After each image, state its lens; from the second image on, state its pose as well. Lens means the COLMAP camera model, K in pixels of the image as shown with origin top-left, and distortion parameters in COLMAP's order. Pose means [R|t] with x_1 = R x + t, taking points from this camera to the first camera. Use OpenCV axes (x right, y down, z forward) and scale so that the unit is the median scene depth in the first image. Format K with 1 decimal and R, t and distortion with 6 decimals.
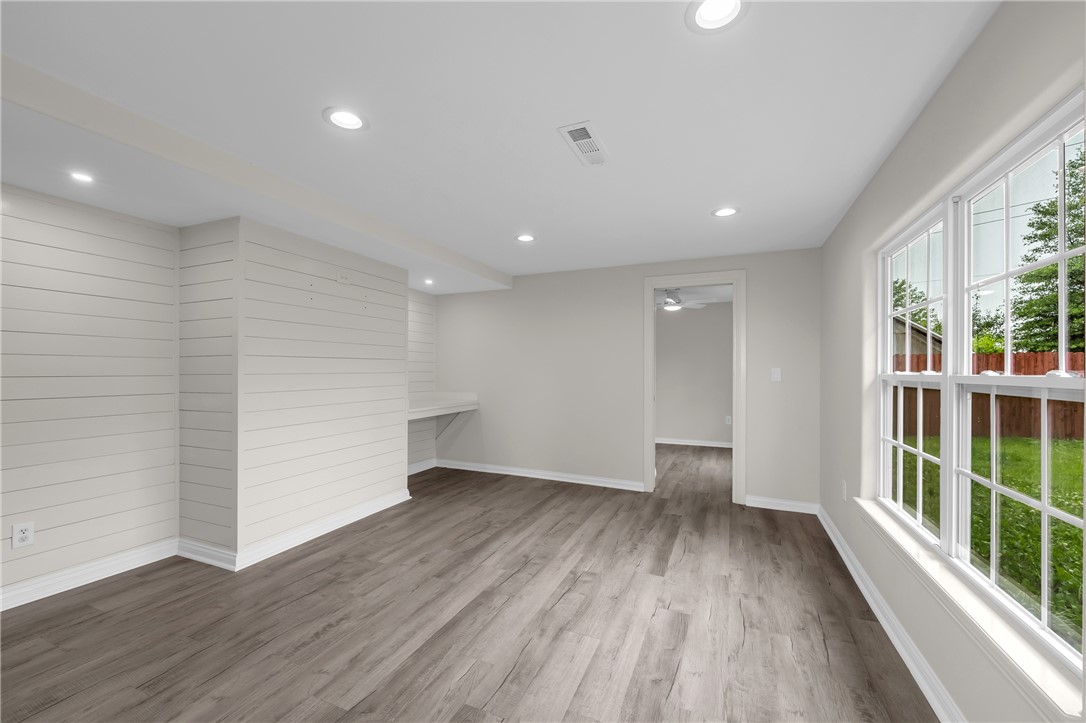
lens RADIAL K [[441.7, 0, 538.1], [0, 441.7, 369.0], [0, 0, 1]] dist [0.003011, -0.000812]
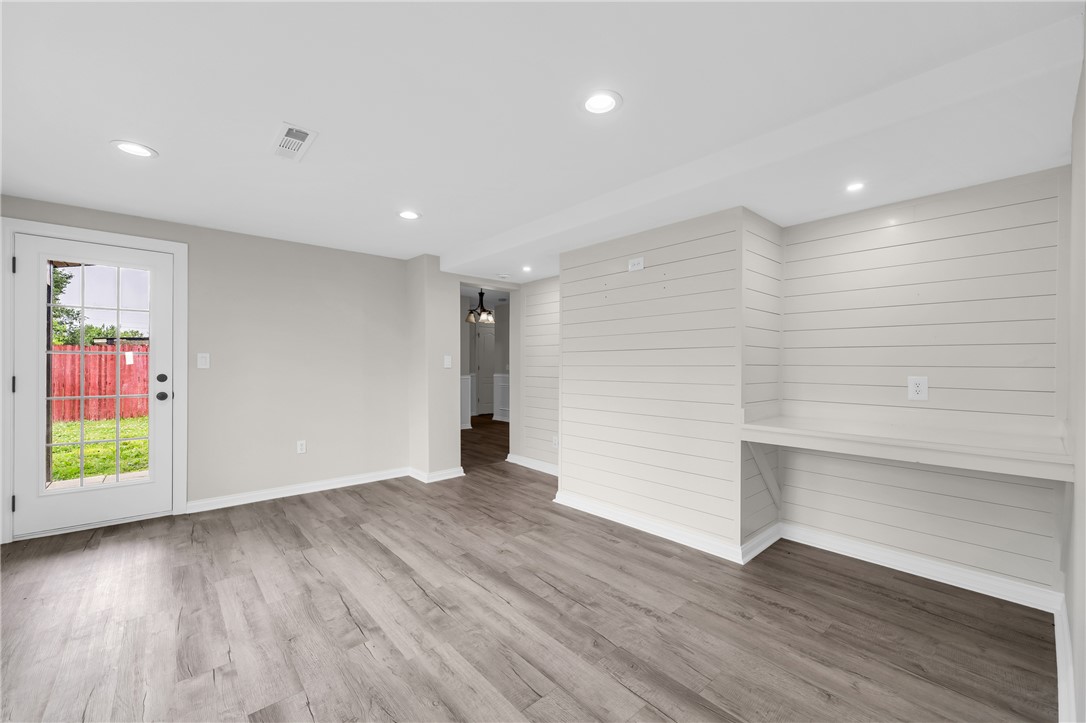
lens RADIAL K [[441.7, 0, 539.9], [0, 441.7, 364.8], [0, 0, 1]] dist [0.003011, -0.000812]
pose [[-0.434416, -0.002659, -0.900709, 0.603267], [-0.001836, 0.999996, -0.002067, 0.014181], [0.900711, 0.000755, -0.434419, 1.502479]]
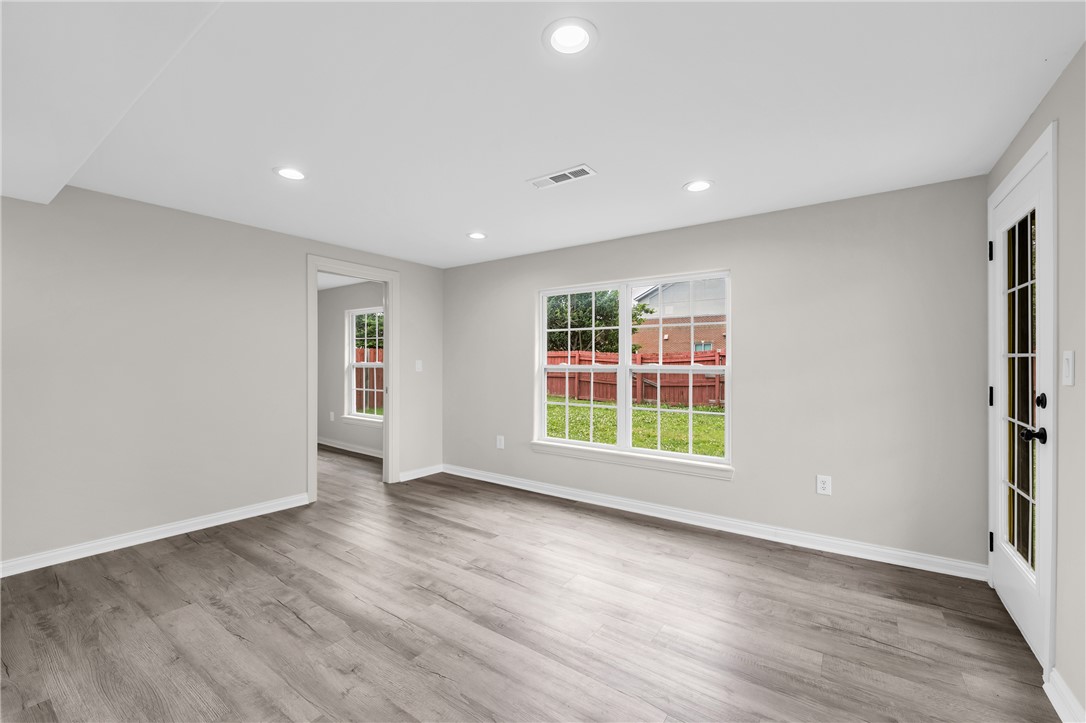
lens RADIAL K [[441.7, 0, 542.2], [0, 441.7, 360.9], [0, 0, 1]] dist [0.003011, -0.000812]
pose [[0.206128, -0.000646, 0.978525, -0.813893], [-0.004306, 0.999990, 0.001567, -0.004711], [-0.978516, -0.004536, 0.206123, 0.605609]]
